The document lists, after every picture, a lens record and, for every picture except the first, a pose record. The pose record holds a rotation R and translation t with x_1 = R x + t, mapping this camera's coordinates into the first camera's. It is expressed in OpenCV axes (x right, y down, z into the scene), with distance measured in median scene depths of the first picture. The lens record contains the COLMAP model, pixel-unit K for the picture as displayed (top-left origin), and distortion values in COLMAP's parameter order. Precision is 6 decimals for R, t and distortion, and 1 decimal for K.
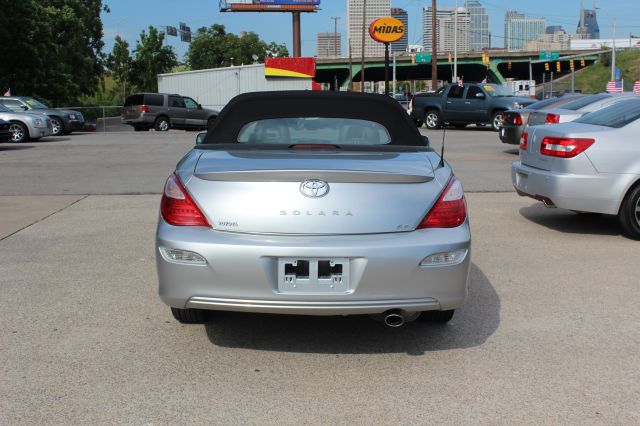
lens RADIAL K [[788.0, 0, 320.0], [0, 788.0, 213.0], [0, 0, 1]] dist [-0.089061, 0.057098]
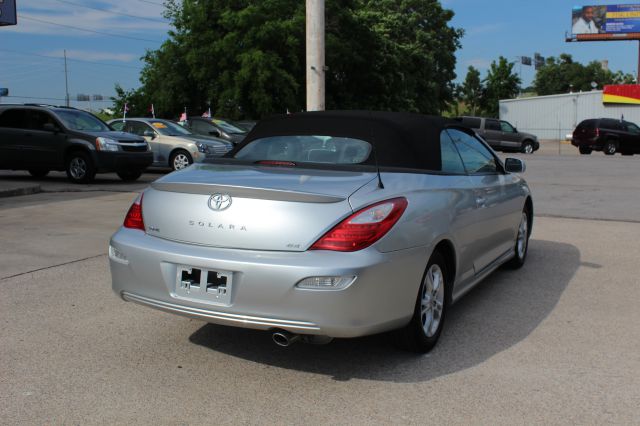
lens RADIAL K [[712.5, 0, 320.0], [0, 712.5, 213.0], [0, 0, 1]] dist [-0.090939, 0.050665]
pose [[0.885468, 0.067084, -0.459833, 0.050202], [-0.075363, 0.997156, 0.000352, -0.002444], [0.458549, 0.034343, 0.888006, 0.021052]]
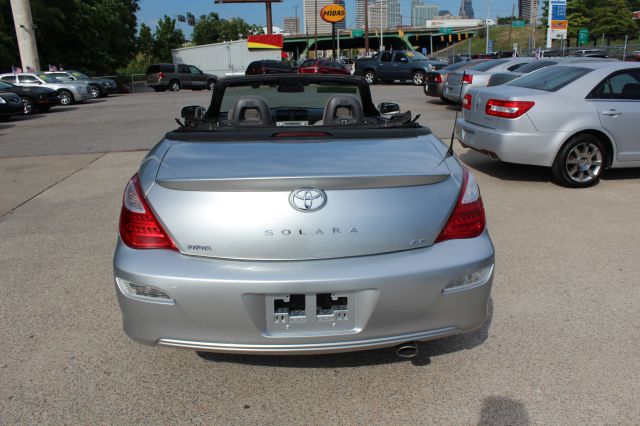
lens RADIAL K [[526.7, 0, 320.0], [0, 526.7, 213.0], [0, 0, 1]] dist [-0.178055, 0.152095]
pose [[0.997870, -0.036400, 0.054136, -0.002169], [0.028593, 0.989939, 0.138575, -0.008194], [-0.058636, -0.136732, 0.988871, 0.044984]]
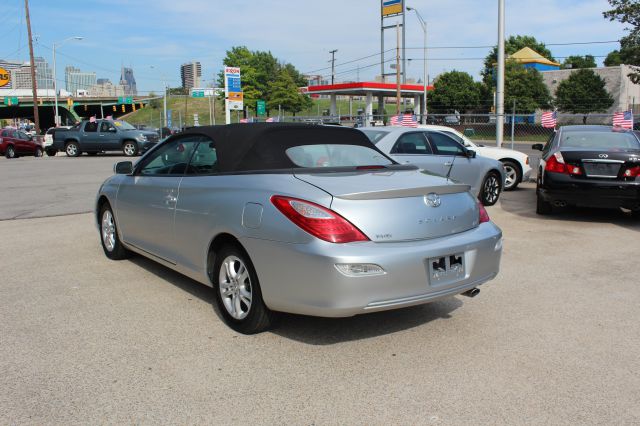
lens RADIAL K [[572.1, 0, 320.0], [0, 572.1, 213.0], [0, 0, 1]] dist [-0.155745, 0.137392]
pose [[0.791704, -0.085723, 0.604861, -0.064744], [0.086875, 0.995842, 0.027424, -0.004703], [-0.604696, 0.030836, 0.795859, 0.035831]]
